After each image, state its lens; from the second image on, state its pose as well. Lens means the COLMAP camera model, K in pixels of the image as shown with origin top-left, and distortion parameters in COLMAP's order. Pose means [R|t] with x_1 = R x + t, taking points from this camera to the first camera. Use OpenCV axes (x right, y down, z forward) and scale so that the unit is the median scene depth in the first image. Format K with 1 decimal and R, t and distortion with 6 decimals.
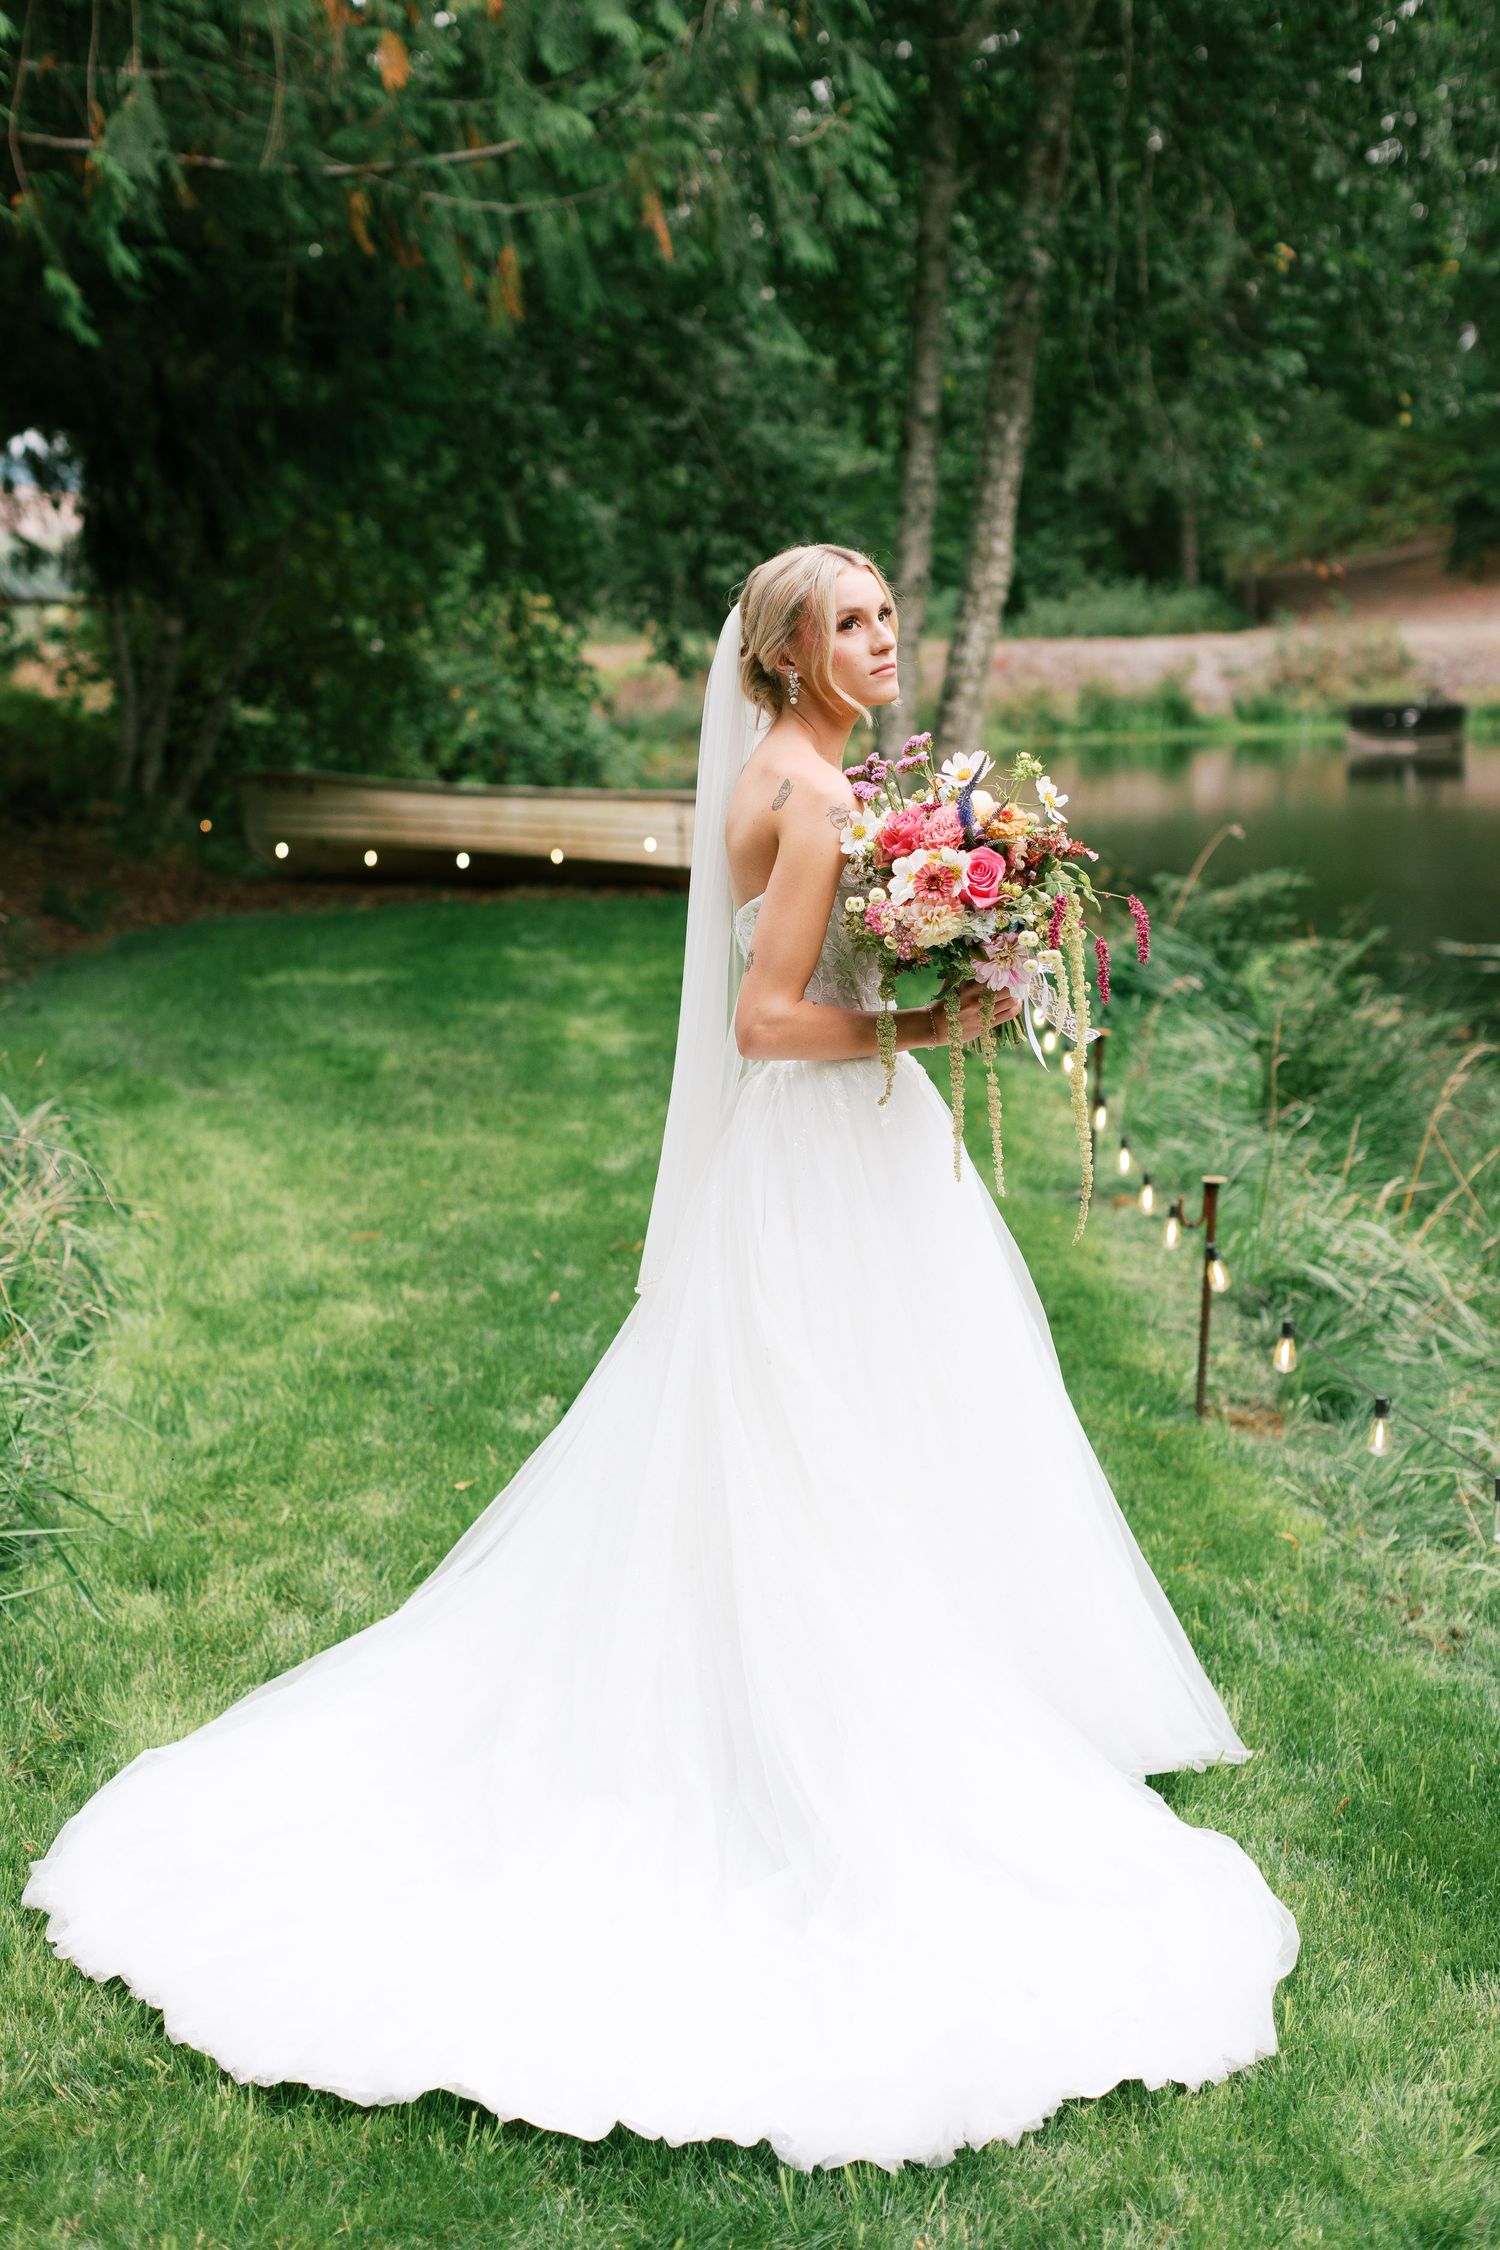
lens RADIAL K [[3299.2, 0, 752.9], [0, 3299.2, 1115.5], [0, 0, 1]] dist [0.027779, 0.007339]
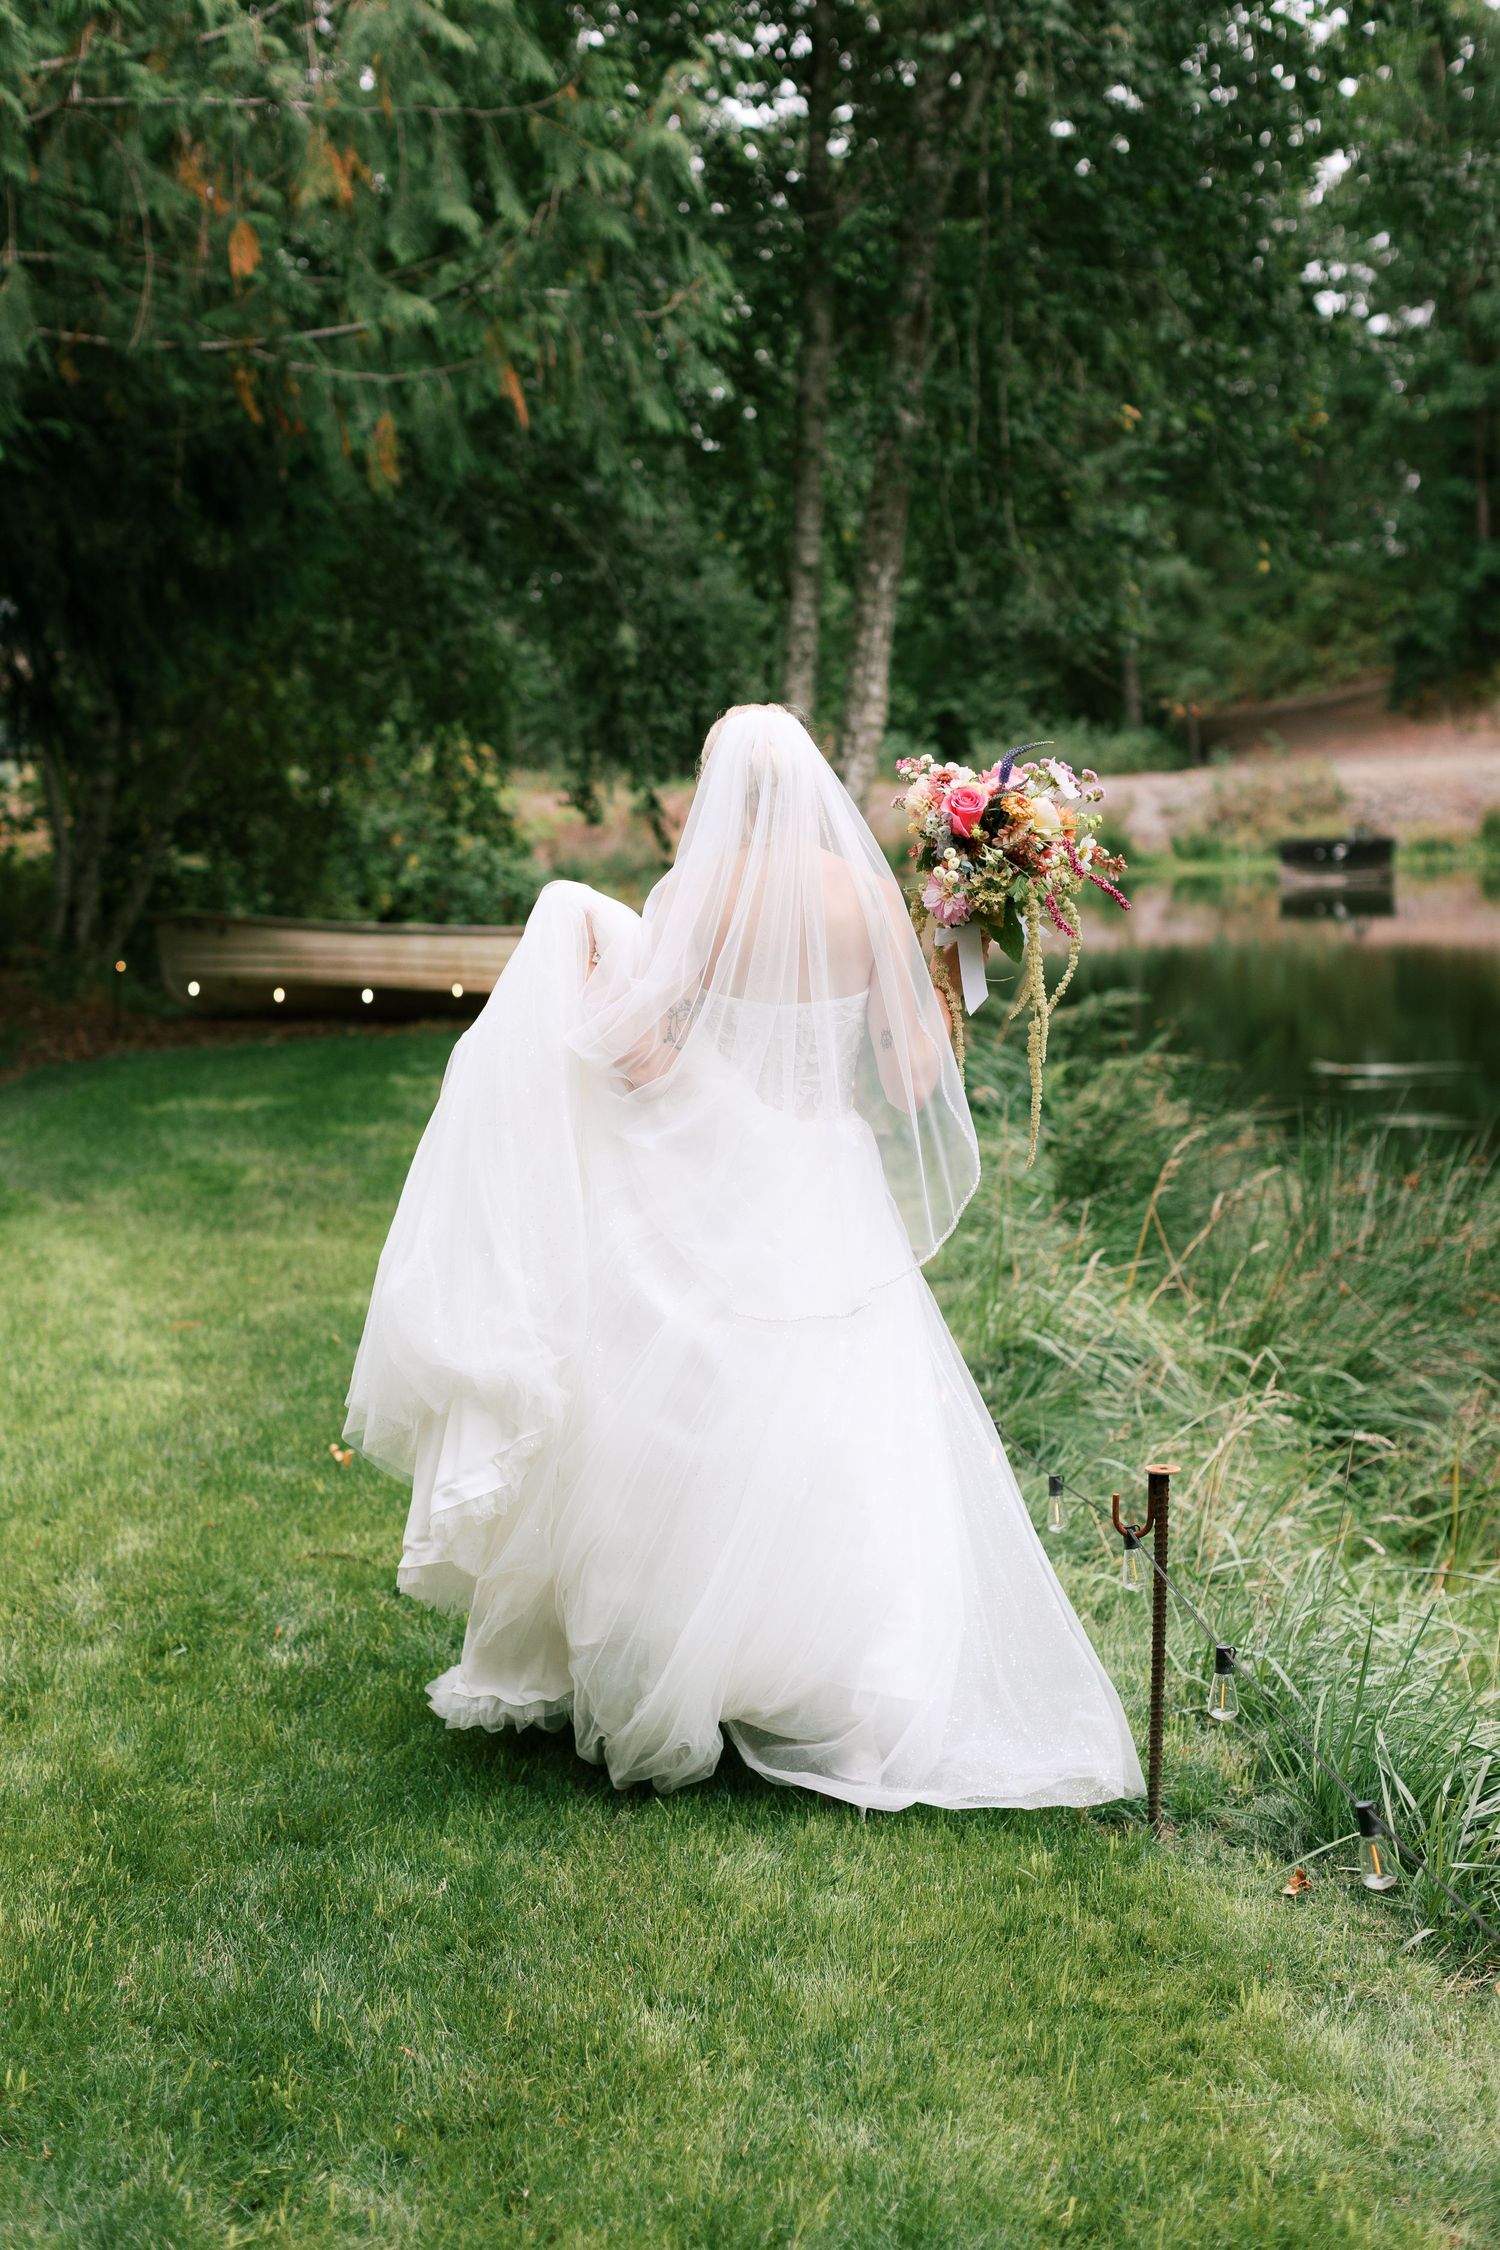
lens RADIAL K [[3299.2, 0, 752.9], [0, 3299.2, 1115.5], [0, 0, 1]] dist [0.027779, 0.007339]
pose [[0.999881, -0.014086, 0.006240, 0.027533], [0.014345, 0.998943, -0.043664, 0.007764], [-0.005618, 0.043748, 0.999027, -0.038976]]
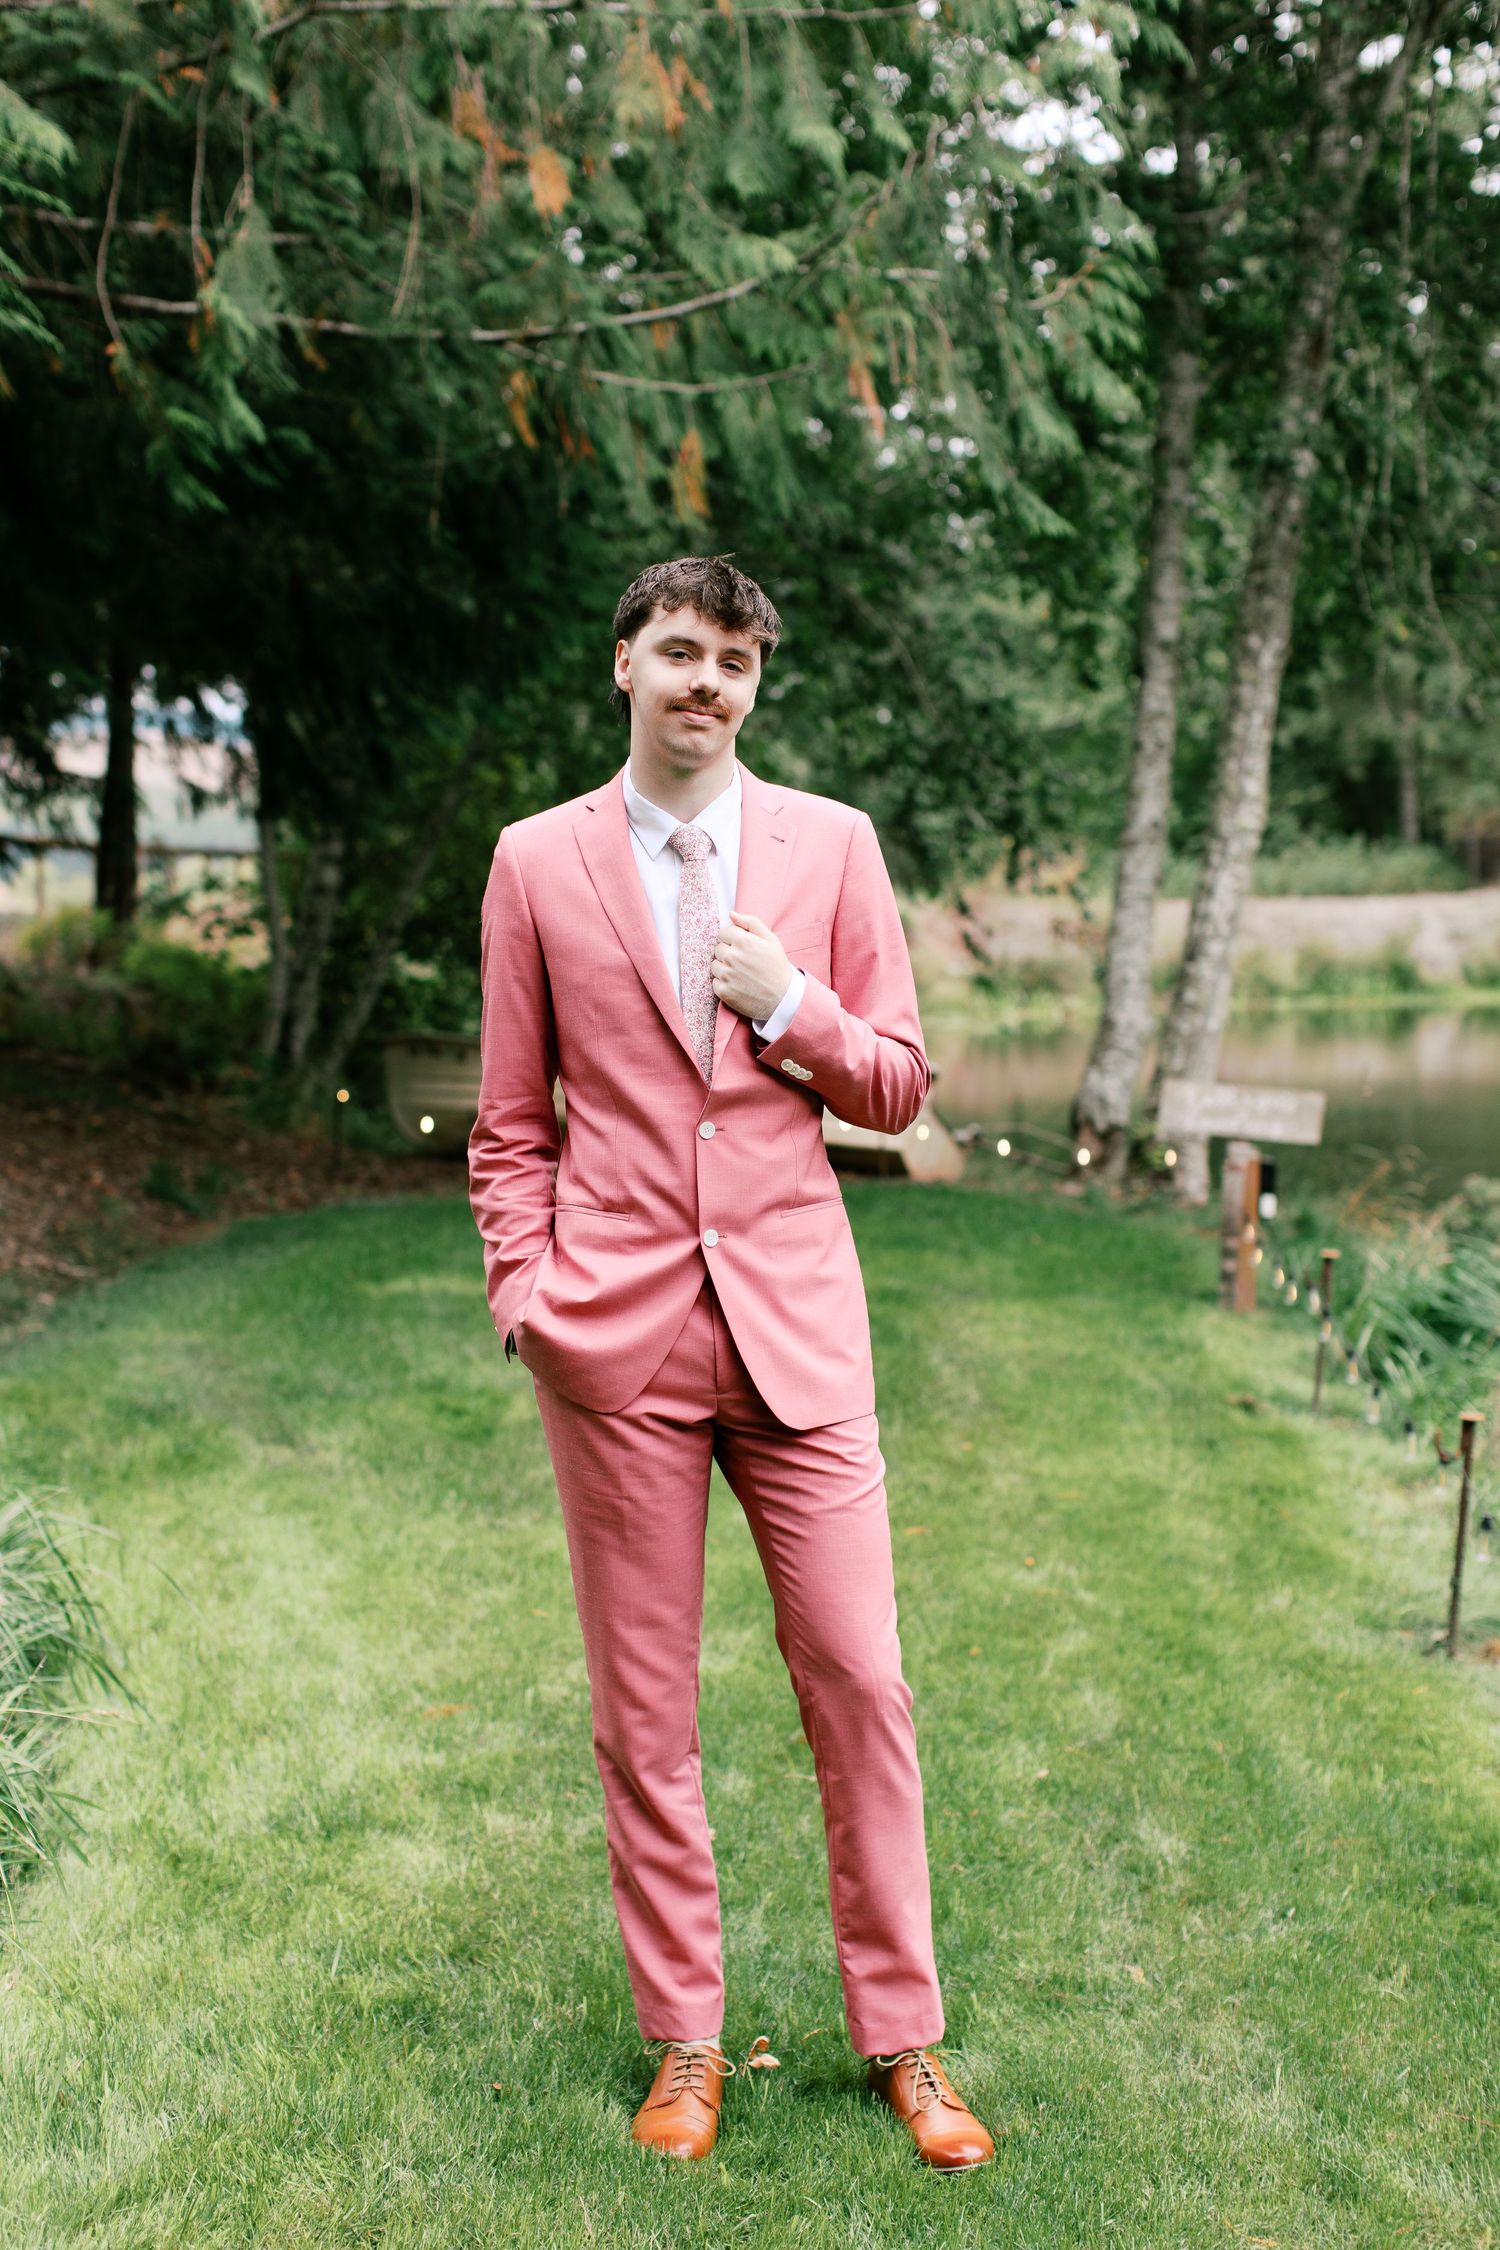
lens RADIAL K [[3343.5, 0, 750.0], [0, 3343.5, 1125.0], [0, 0, 1]] dist [0.020934, -0.076691]
pose [[0.998280, 0.010727, -0.057636, -0.005396], [-0.015044, 0.997071, -0.074994, -0.015321], [0.056663, 0.075732, 0.995517, 0.122082]]
